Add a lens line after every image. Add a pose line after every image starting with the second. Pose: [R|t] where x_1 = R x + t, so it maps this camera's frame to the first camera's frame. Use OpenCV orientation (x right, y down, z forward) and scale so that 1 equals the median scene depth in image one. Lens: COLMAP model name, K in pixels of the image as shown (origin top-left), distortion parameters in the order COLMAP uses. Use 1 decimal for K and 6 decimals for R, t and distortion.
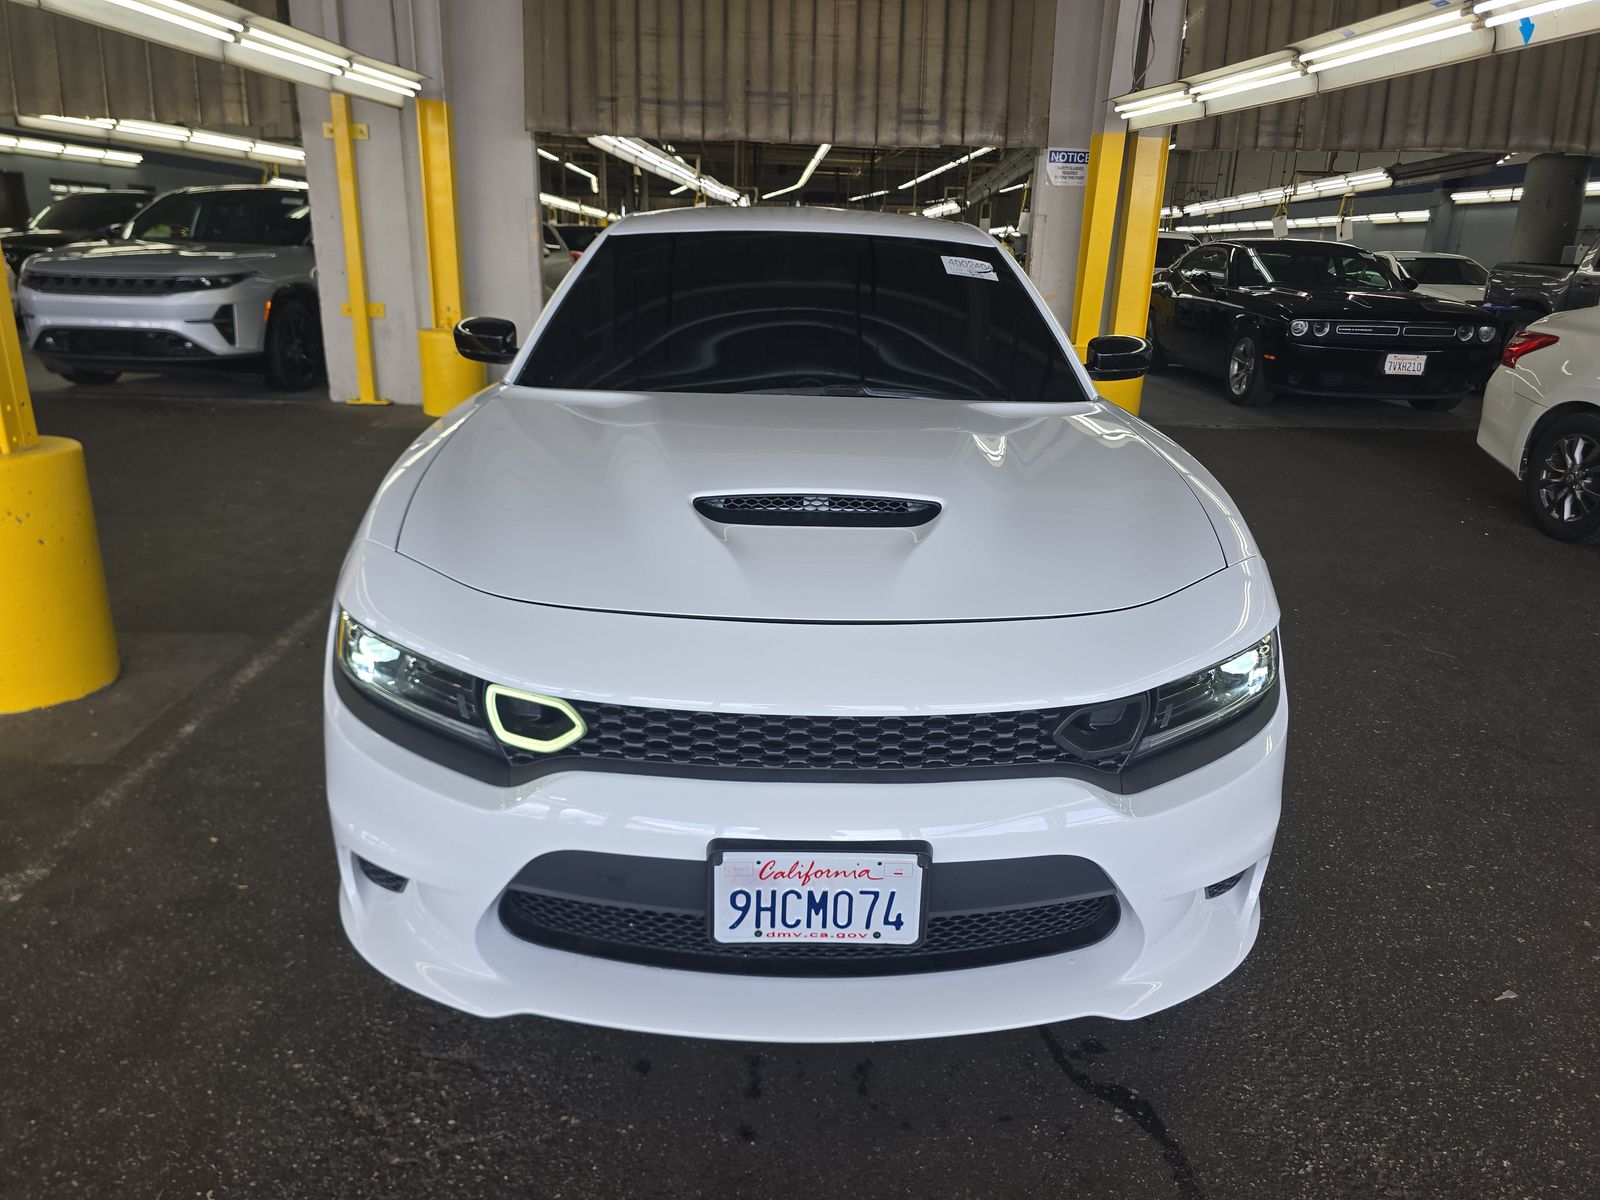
lens RADIAL K [[1081.3, 0, 800.0], [0, 1081.3, 600.0], [0, 0, 1]] dist [0.009874, 0.006090]
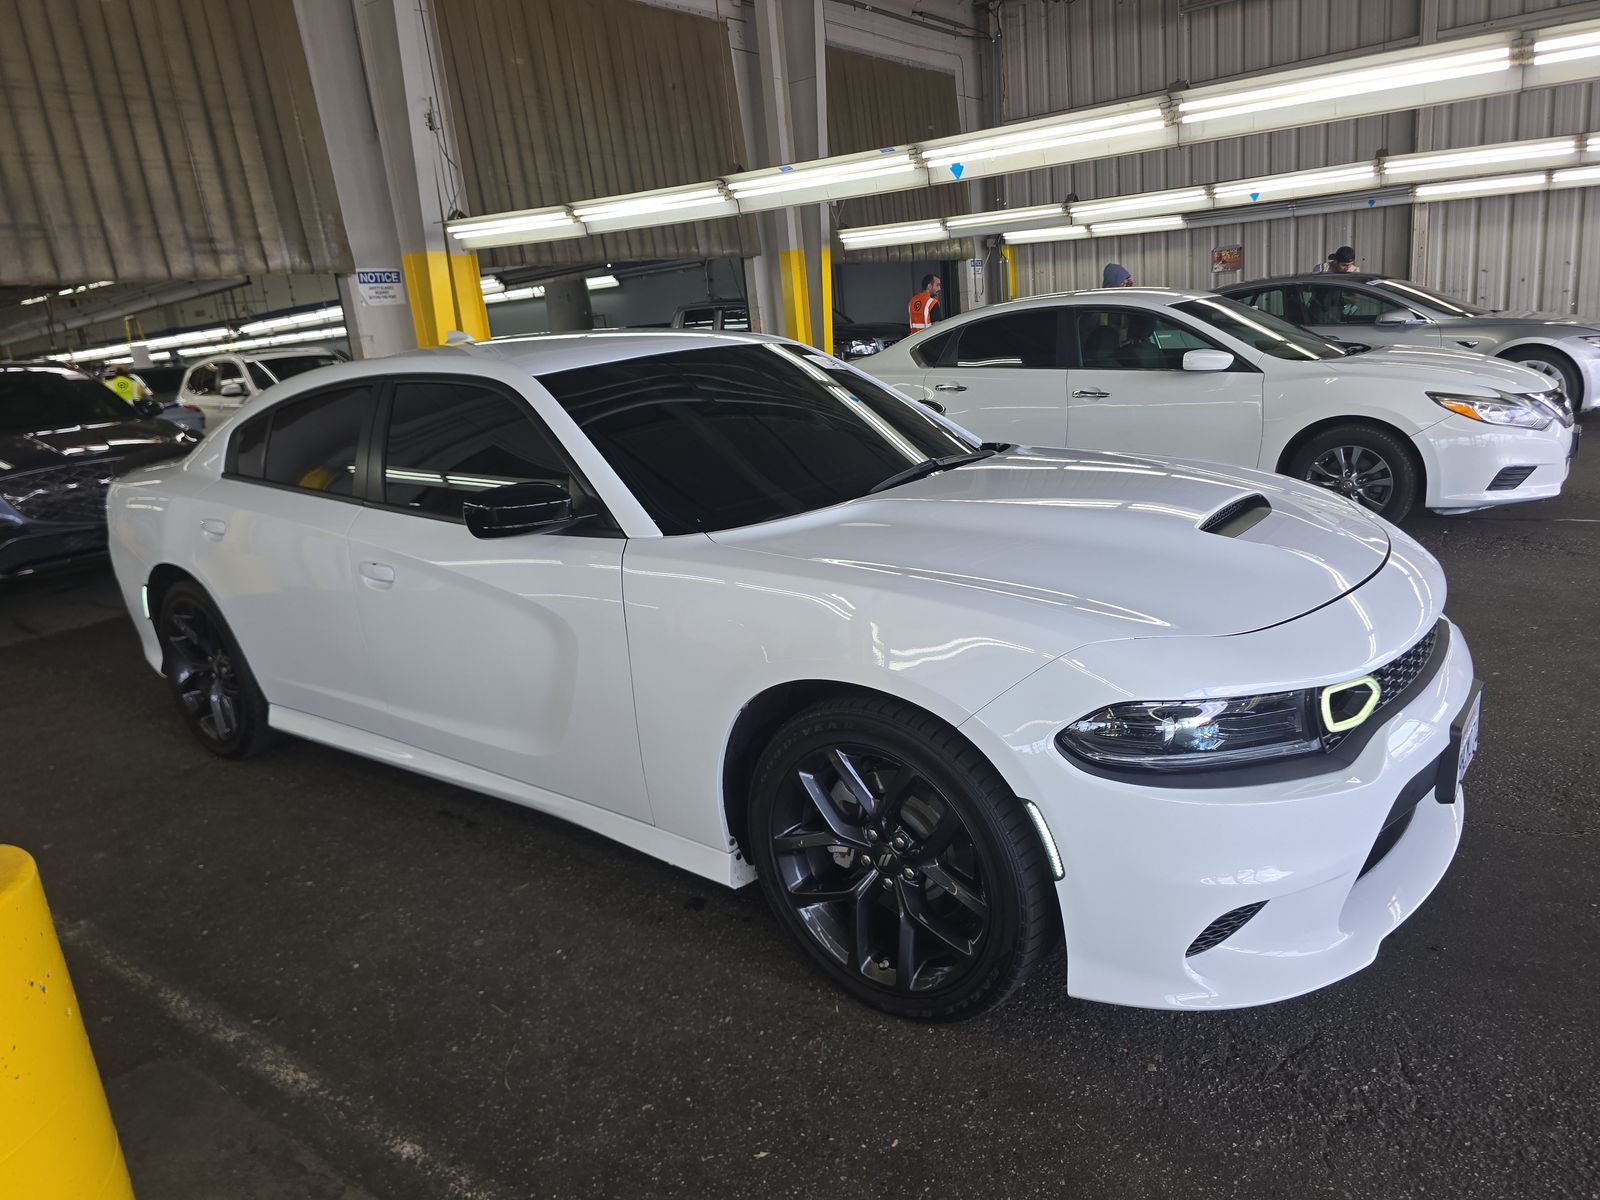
lens RADIAL K [[1060.7, 0, 800.0], [0, 1060.7, 600.0], [0, 0, 1]] dist [-0.003406, -0.002086]
pose [[0.621380, -0.284122, 0.730180, -0.314535], [0.347122, 0.935312, 0.068542, -0.063124], [-0.702420, 0.210870, 0.679809, 0.124692]]
